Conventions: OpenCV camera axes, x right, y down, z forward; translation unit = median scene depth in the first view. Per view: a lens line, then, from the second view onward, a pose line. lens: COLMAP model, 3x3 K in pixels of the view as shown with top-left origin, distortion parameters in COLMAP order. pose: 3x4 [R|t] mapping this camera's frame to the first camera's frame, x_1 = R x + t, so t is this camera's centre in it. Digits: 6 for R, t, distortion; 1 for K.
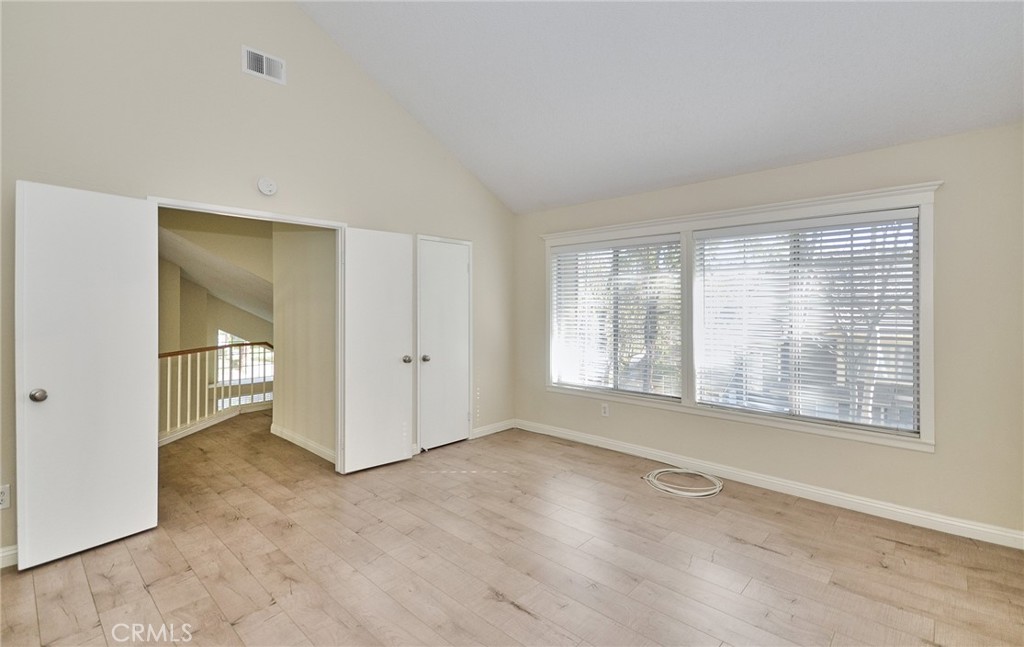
lens RADIAL K [[460.5, 0, 520.8], [0, 460.5, 306.9], [0, 0, 1]] dist [-0.001430, -0.001029]
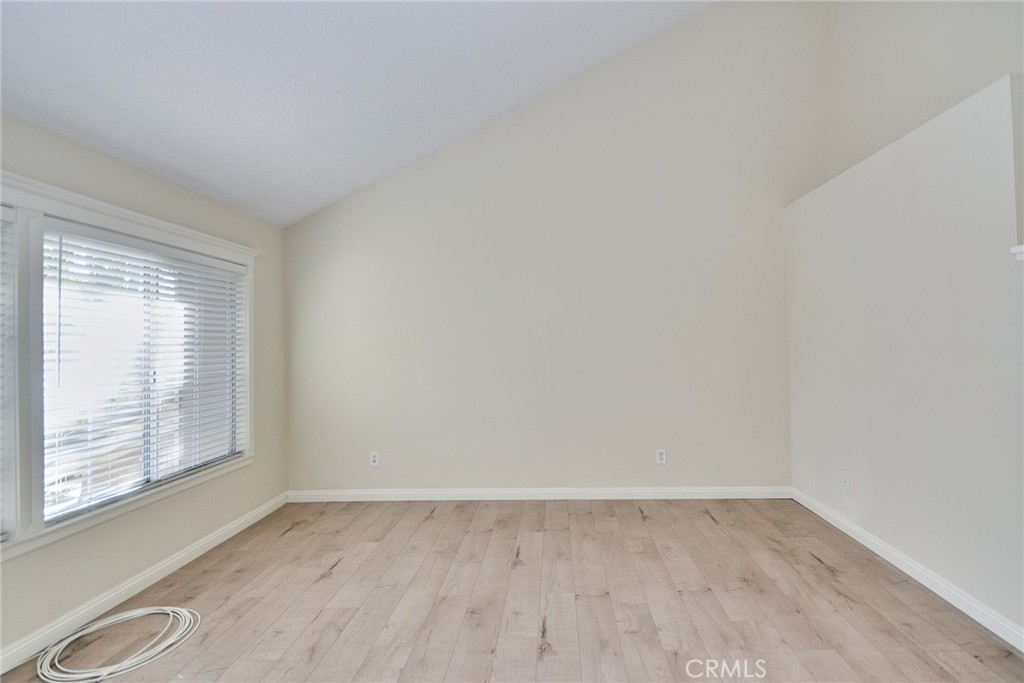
lens RADIAL K [[454.9, 0, 545.8], [0, 454.9, 342.1], [0, 0, 1]] dist [0.015099, -0.005954]
pose [[-0.662671, 0.005034, 0.748894, -0.548452], [0.004060, 0.999987, -0.003129, -0.007233], [-0.748900, 0.000967, -0.662682, 1.161400]]
